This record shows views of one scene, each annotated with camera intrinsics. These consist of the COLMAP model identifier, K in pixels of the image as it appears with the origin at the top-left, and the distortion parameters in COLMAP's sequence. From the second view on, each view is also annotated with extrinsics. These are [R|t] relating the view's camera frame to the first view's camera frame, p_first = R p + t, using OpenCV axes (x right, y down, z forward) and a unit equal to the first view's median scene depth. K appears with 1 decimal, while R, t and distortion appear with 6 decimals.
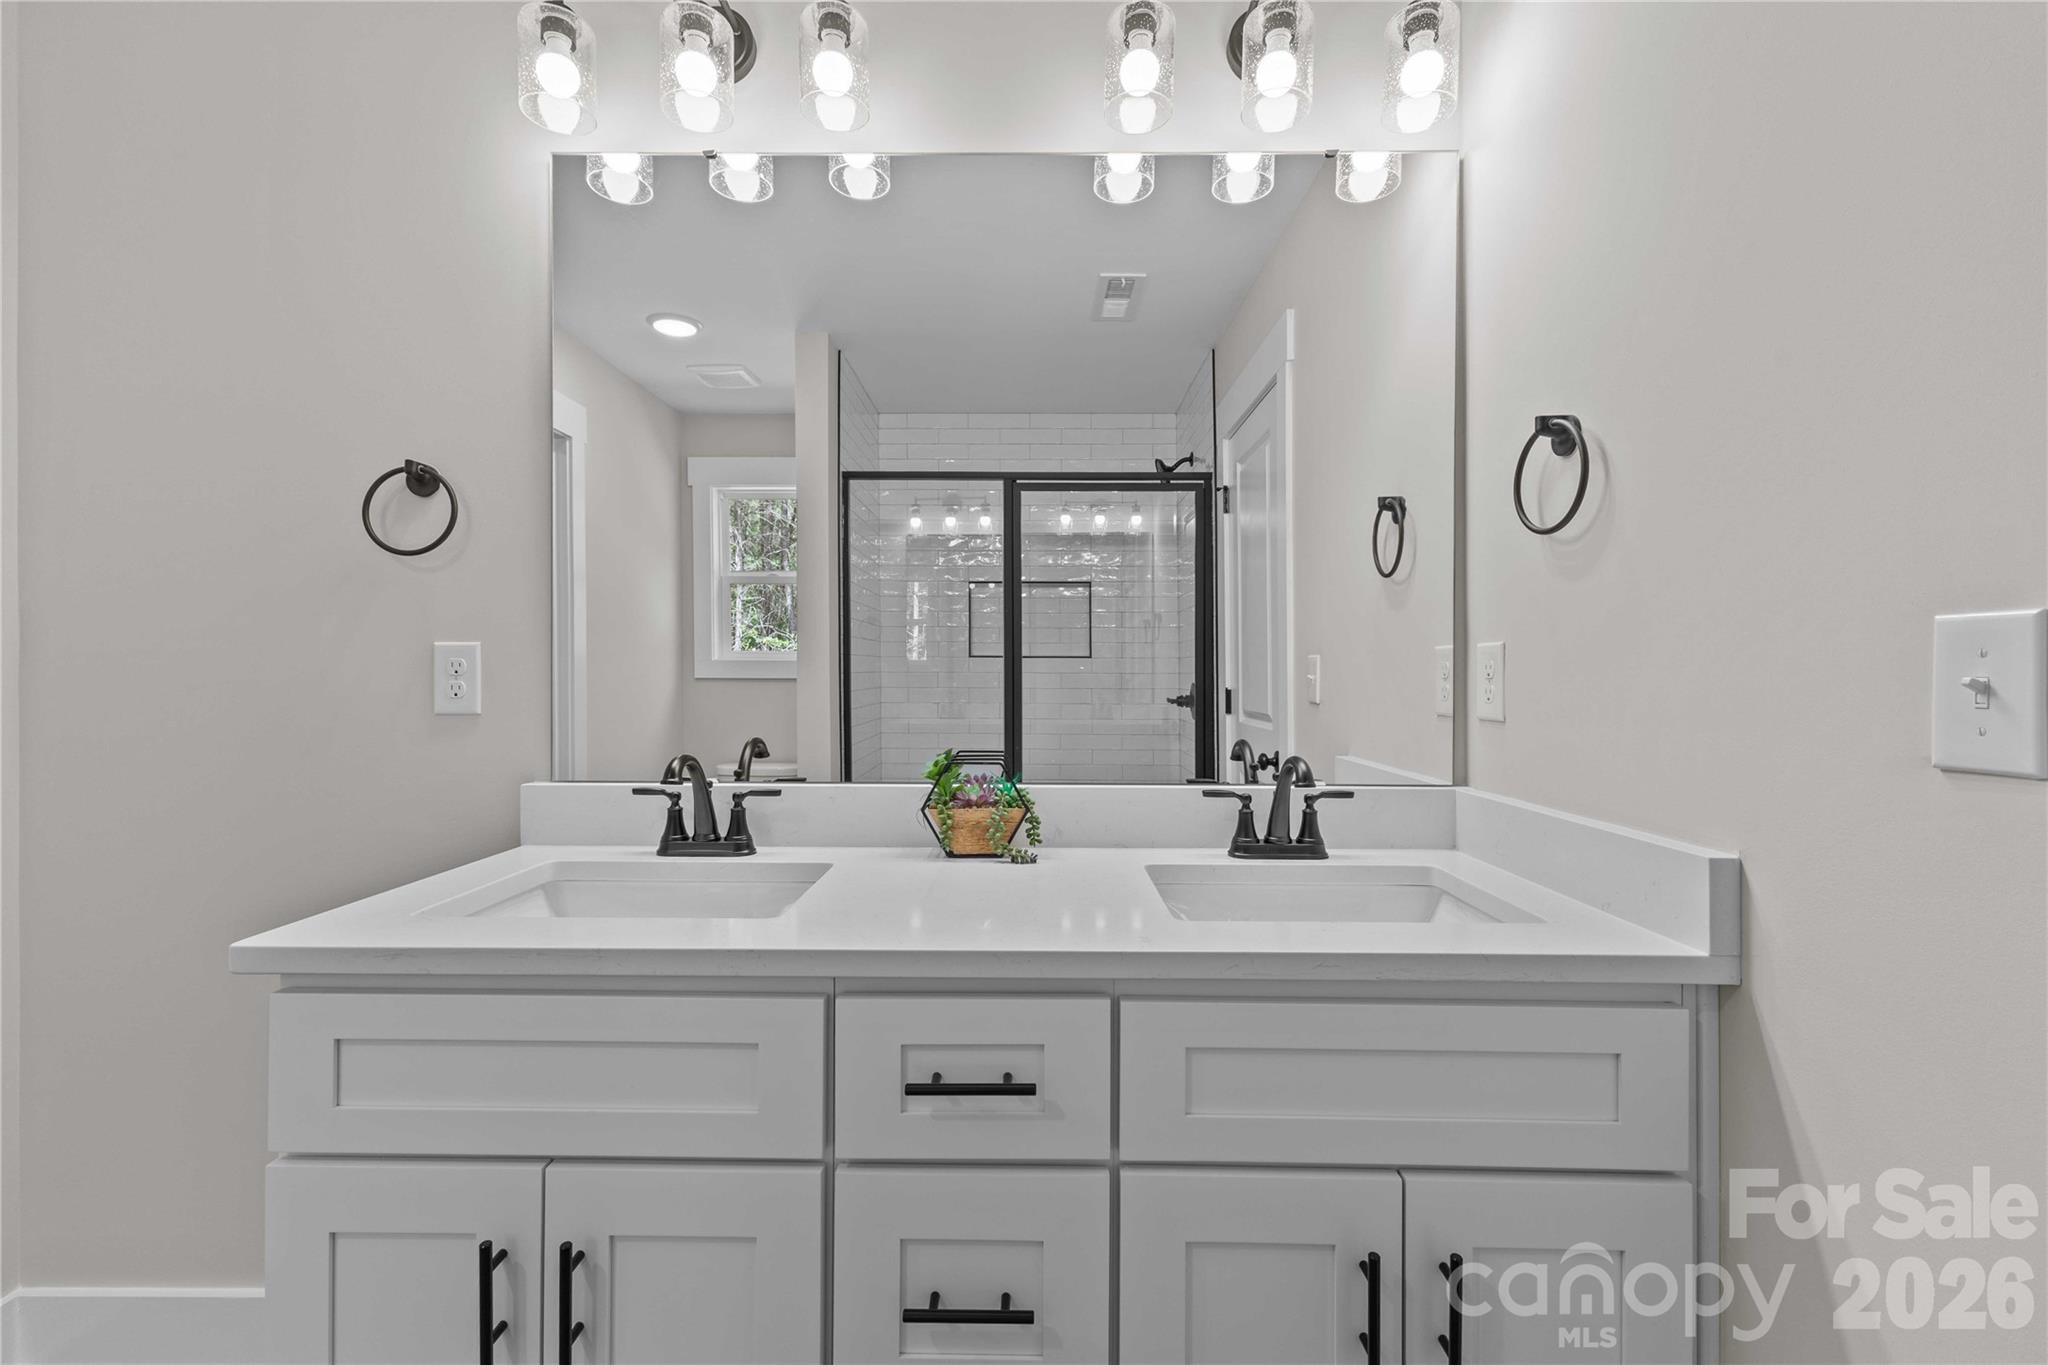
lens RADIAL K [[884.6, 0, 1020.9], [0, 884.6, 681.0], [0, 0, 1]] dist [0.008526, -0.000856]
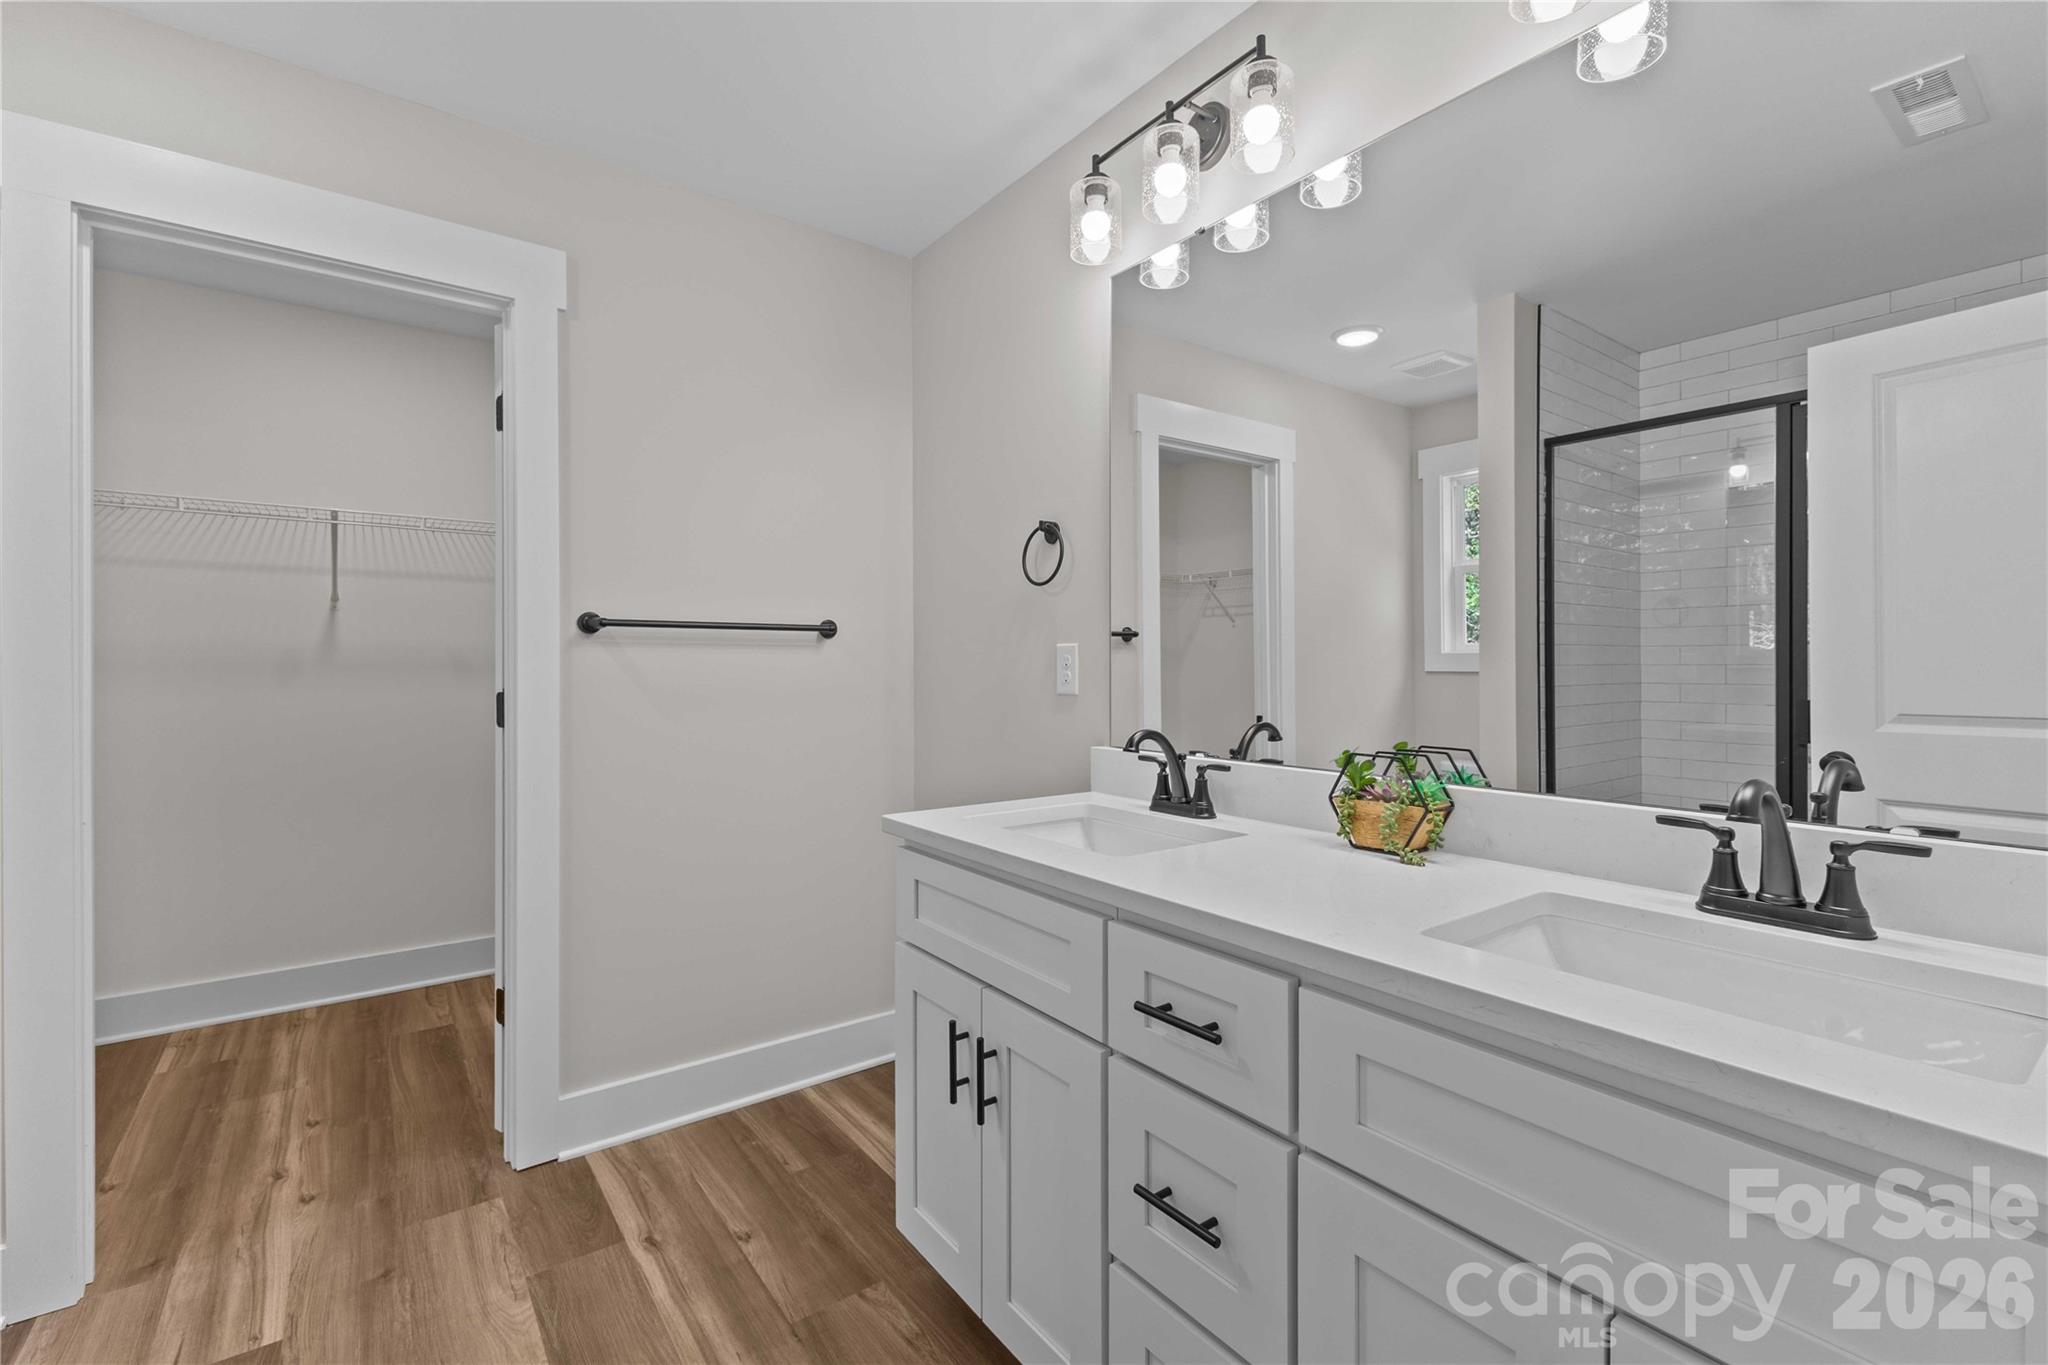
lens RADIAL K [[884.6, 0, 1025.6], [0, 884.6, 687.0], [0, 0, 1]] dist [0.008526, -0.000856]
pose [[0.610954, 0.016671, -0.791491, 0.479226], [-0.004784, 0.999838, 0.017366, 0.000470], [0.791652, -0.006824, 0.610935, 0.087405]]
